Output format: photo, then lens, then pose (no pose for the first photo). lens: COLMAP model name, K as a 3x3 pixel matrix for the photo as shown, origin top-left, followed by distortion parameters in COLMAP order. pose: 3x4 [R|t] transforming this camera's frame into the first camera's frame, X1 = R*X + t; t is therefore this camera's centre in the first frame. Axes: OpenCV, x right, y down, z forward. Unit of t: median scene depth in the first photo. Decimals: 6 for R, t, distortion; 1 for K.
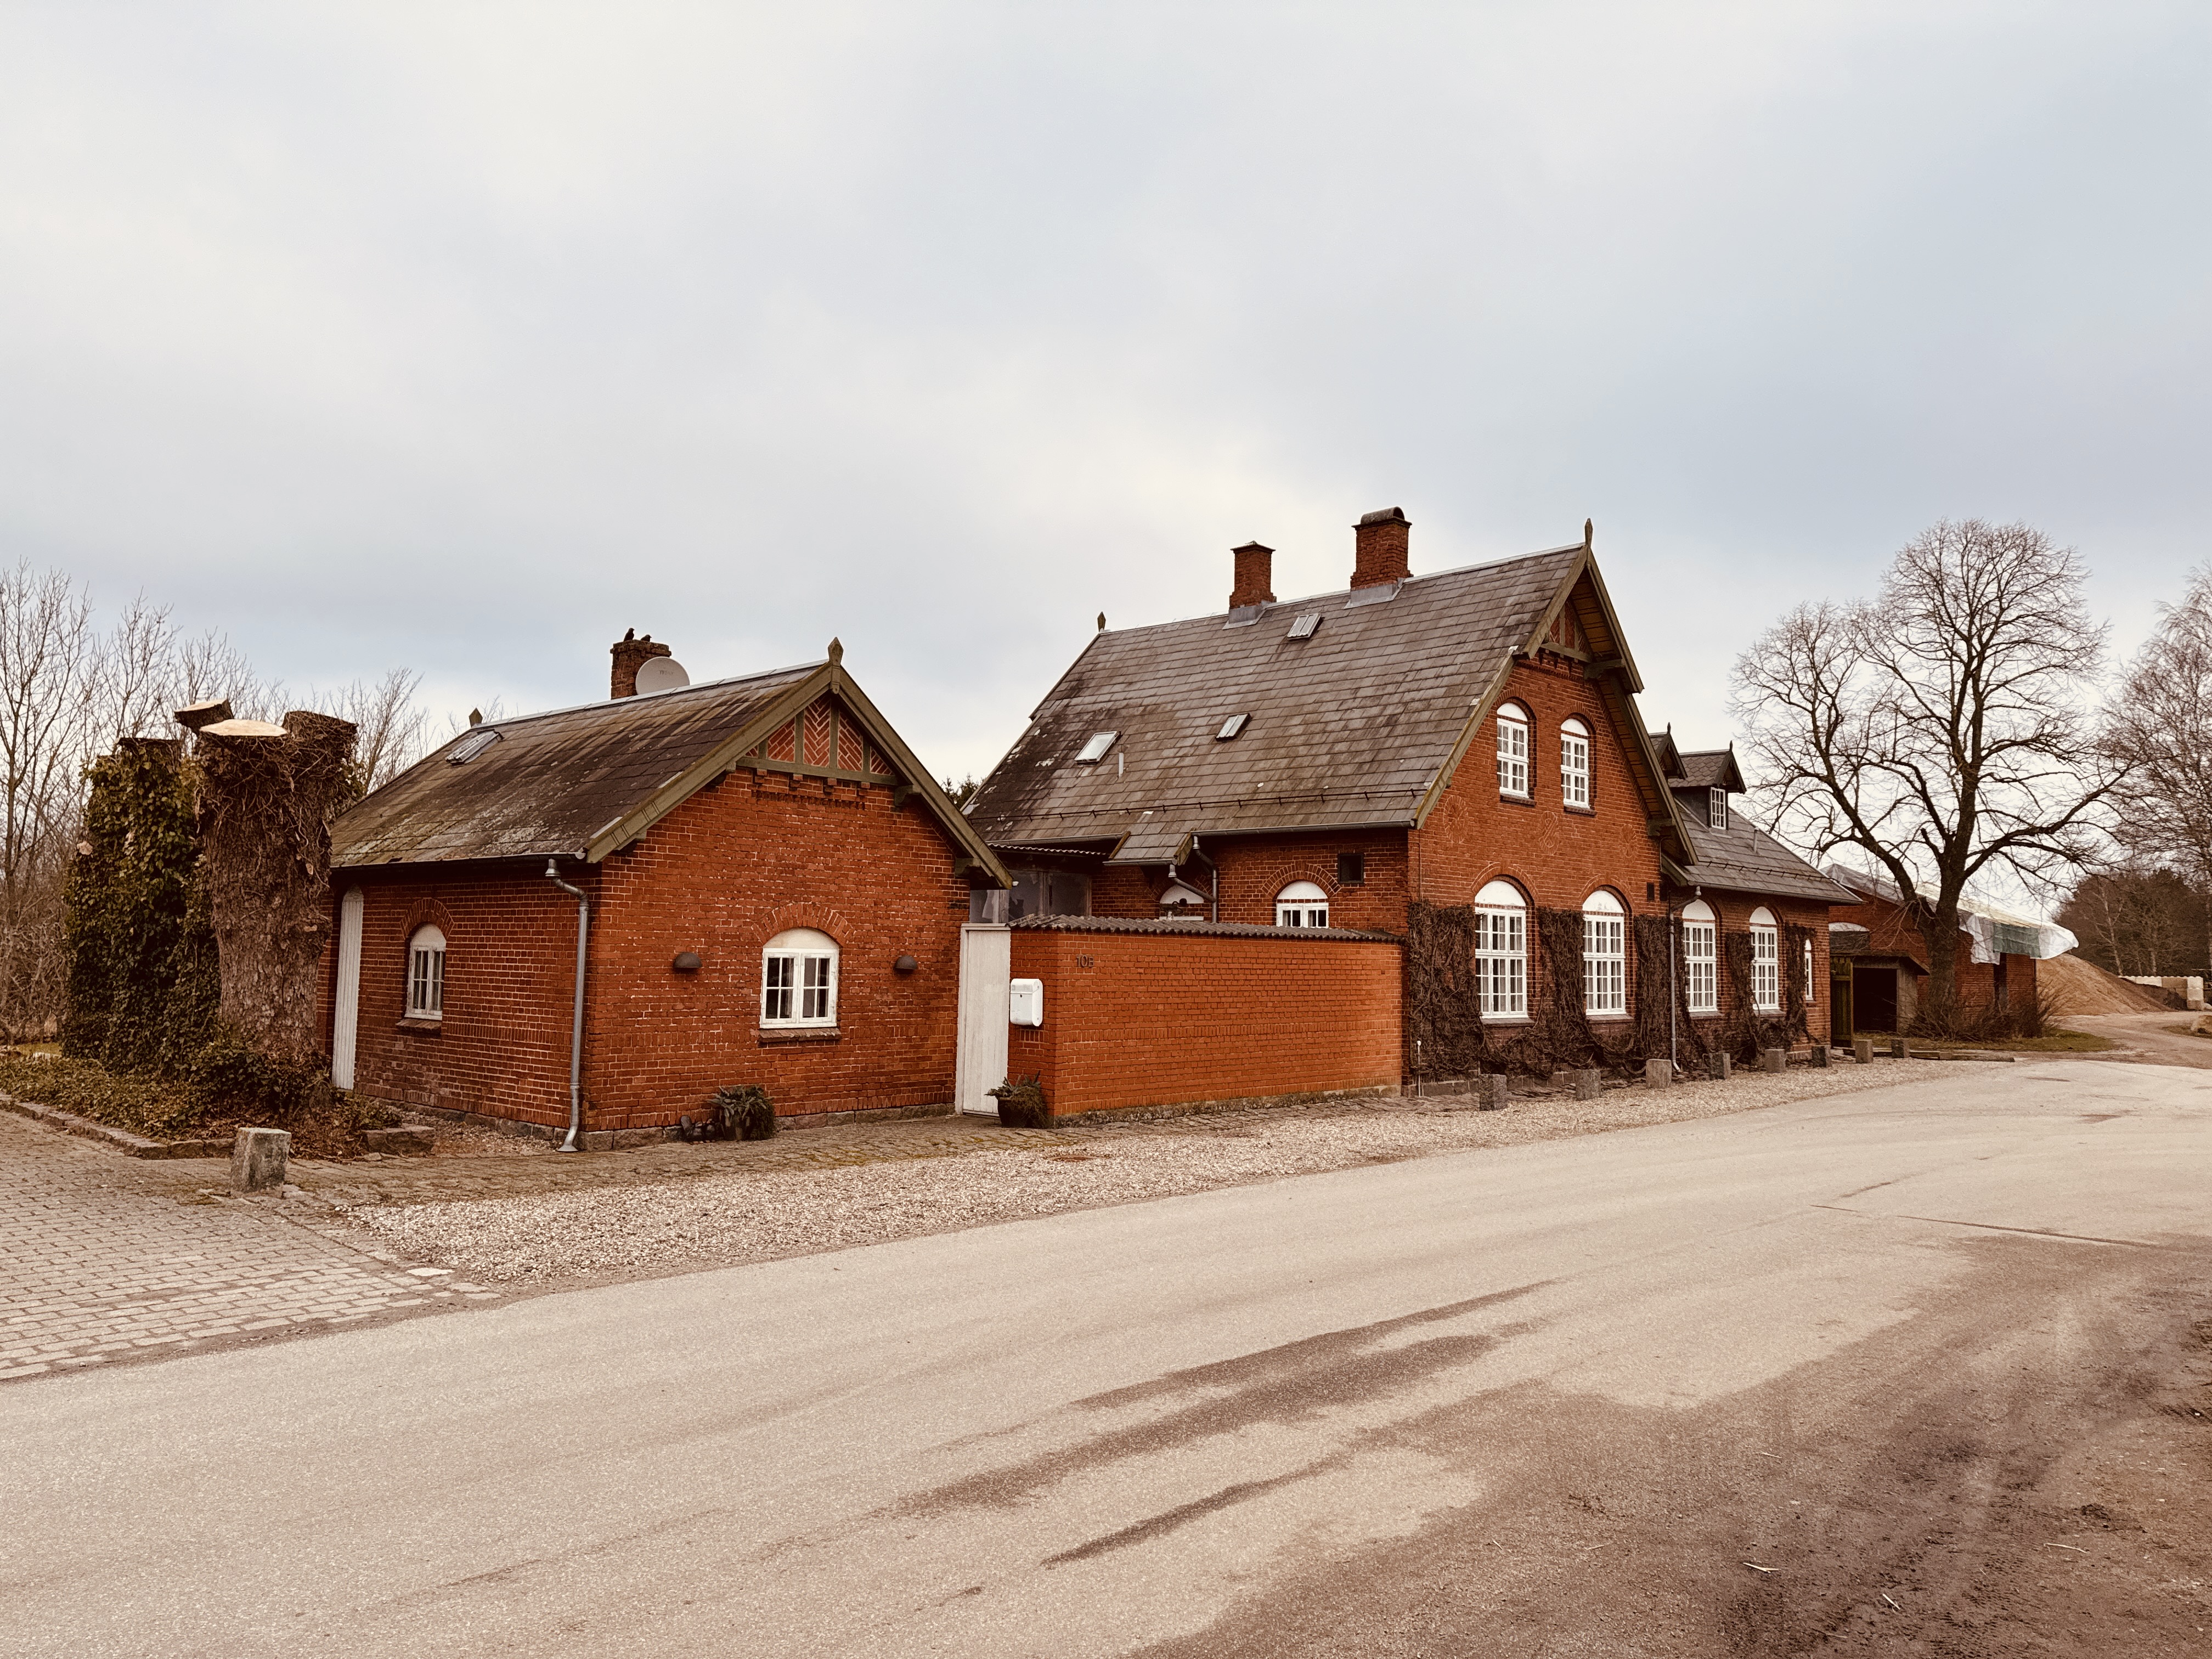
lens RADIAL K [[1545.2, 0, 1109.8], [0, 1545.2, 837.2], [0, 0, 1]] dist [0.086110, -0.083437]
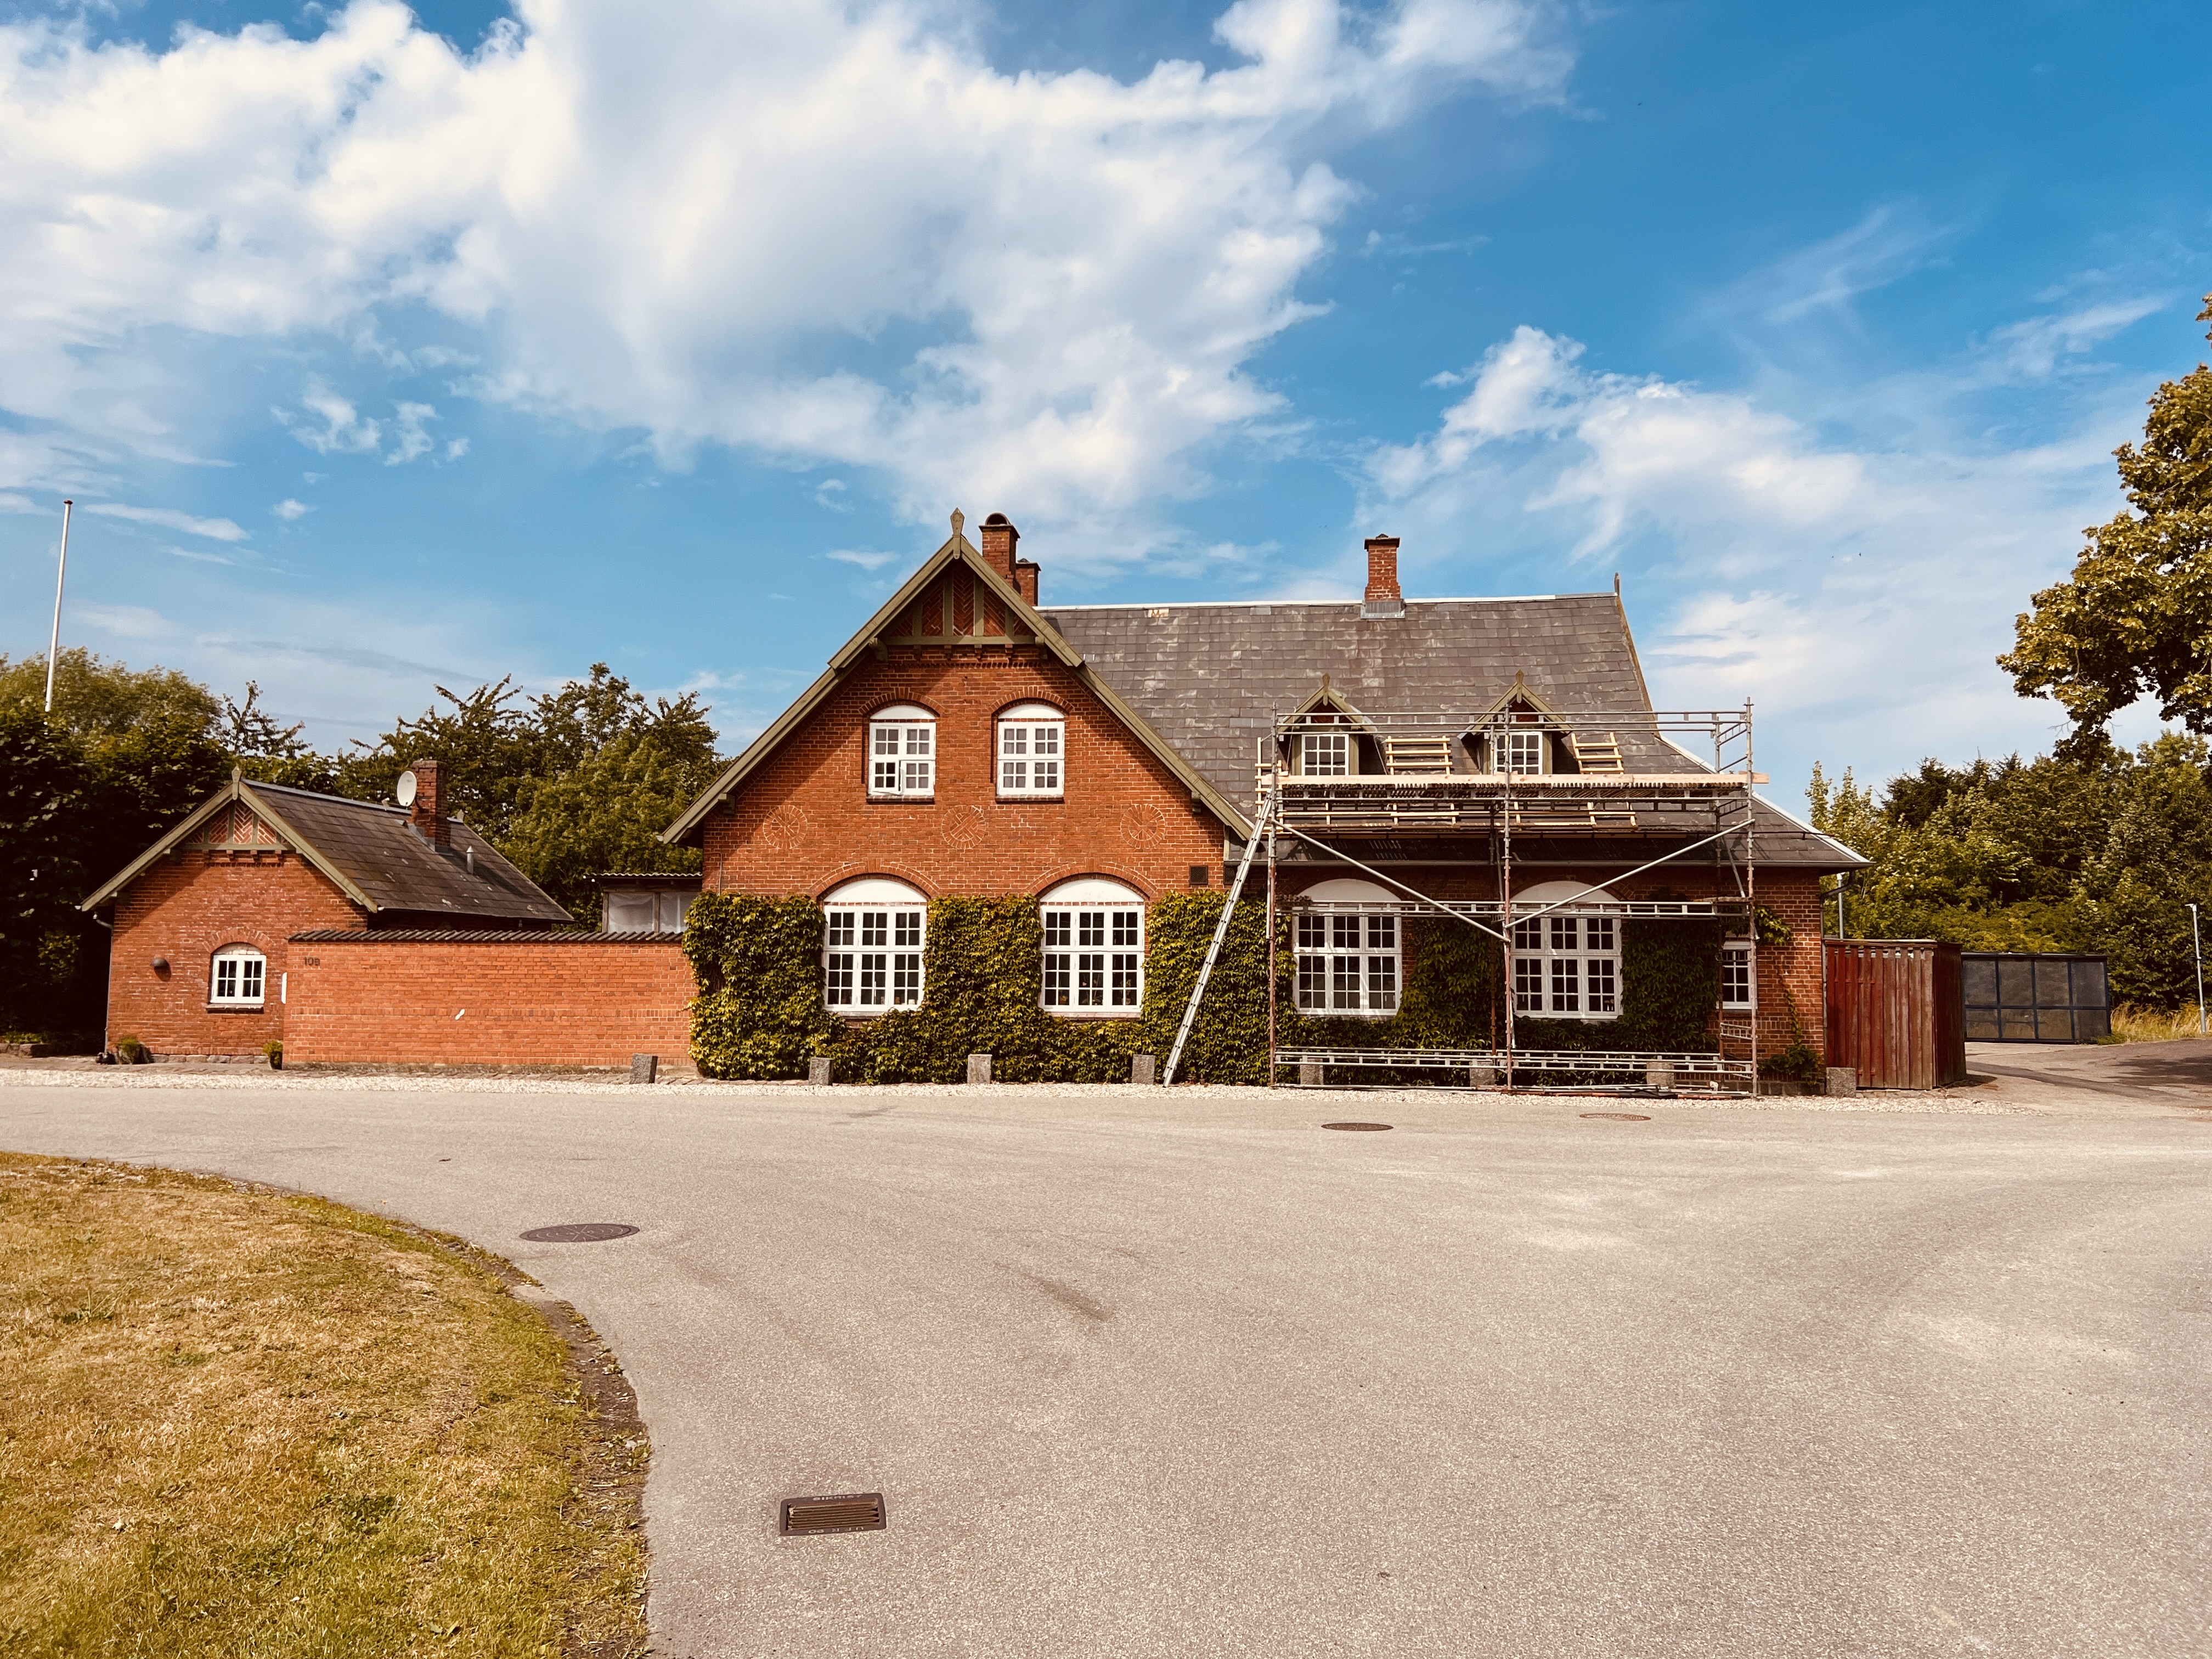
lens RADIAL K [[1663.5, 0, 1139.5], [0, 1663.5, 802.1], [0, 0, 1]] dist [0.063819, -0.072145]
pose [[0.601317, -0.089367, -0.793997, 1.469156], [0.064606, 0.995910, -0.063165, 0.068519], [0.796394, -0.013315, 0.604632, 0.550223]]
